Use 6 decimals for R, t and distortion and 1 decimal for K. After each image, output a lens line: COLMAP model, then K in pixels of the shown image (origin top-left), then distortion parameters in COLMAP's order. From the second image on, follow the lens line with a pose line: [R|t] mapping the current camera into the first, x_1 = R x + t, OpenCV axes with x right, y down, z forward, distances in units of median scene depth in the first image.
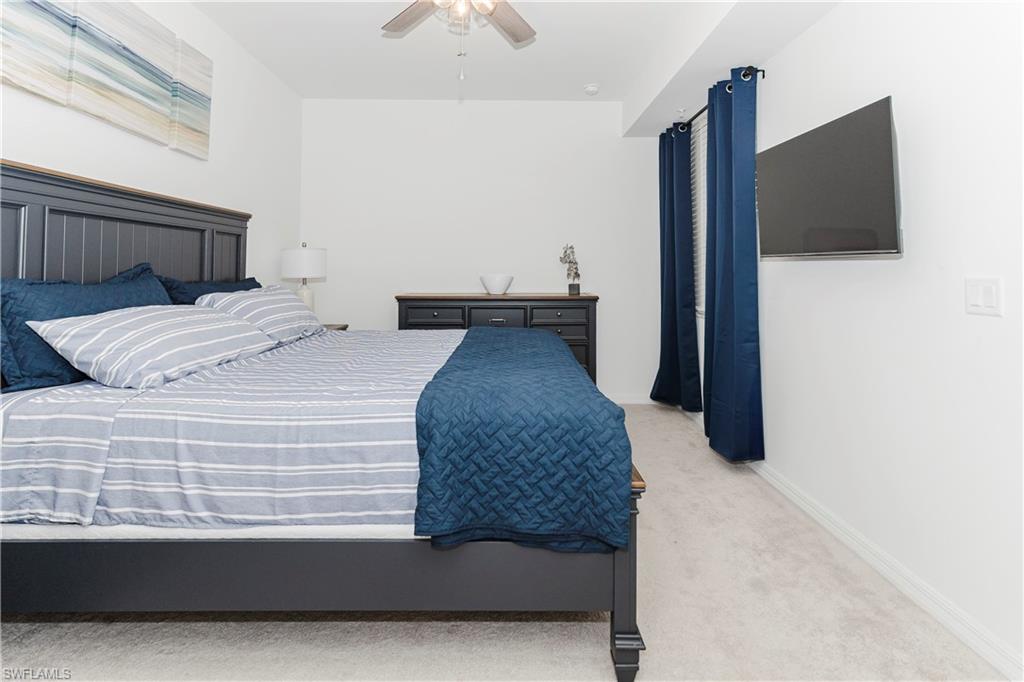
lens RADIAL K [[515.7, 0, 511.3], [0, 515.7, 269.4], [0, 0, 1]] dist [0.000087, -0.000157]
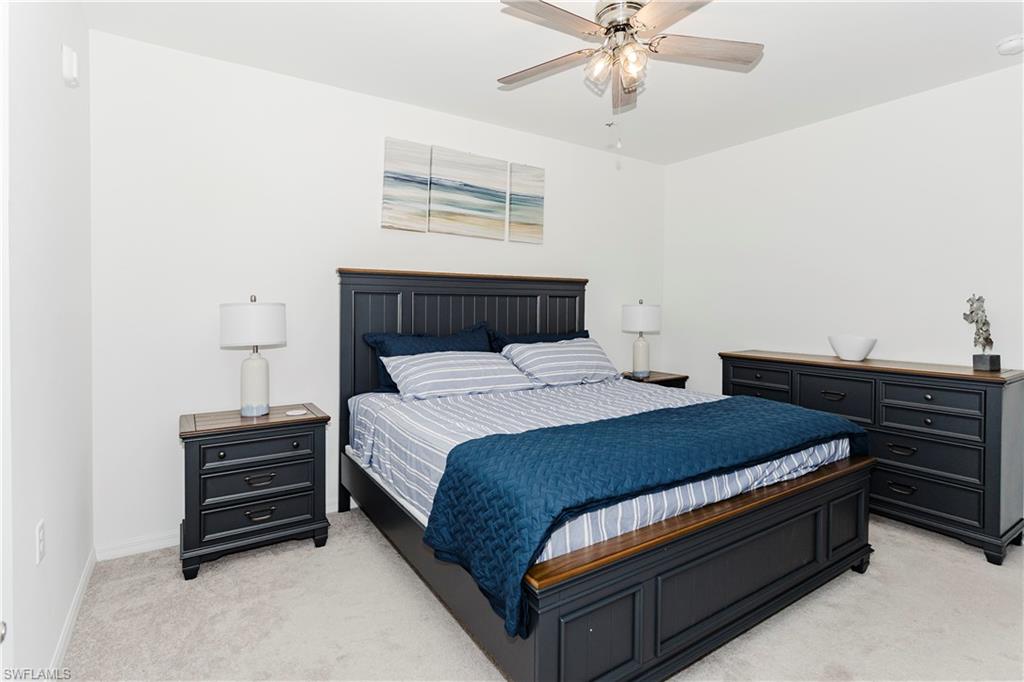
lens RADIAL K [[493.0, 0, 513.5], [0, 493.0, 328.0], [0, 0, 1]] dist [0.001165, 0.000028]
pose [[0.547238, 0.035572, -0.836220, 0.461776], [-0.002223, 0.999155, 0.041049, -0.044318], [0.836974, -0.020605, 0.546855, 0.226990]]
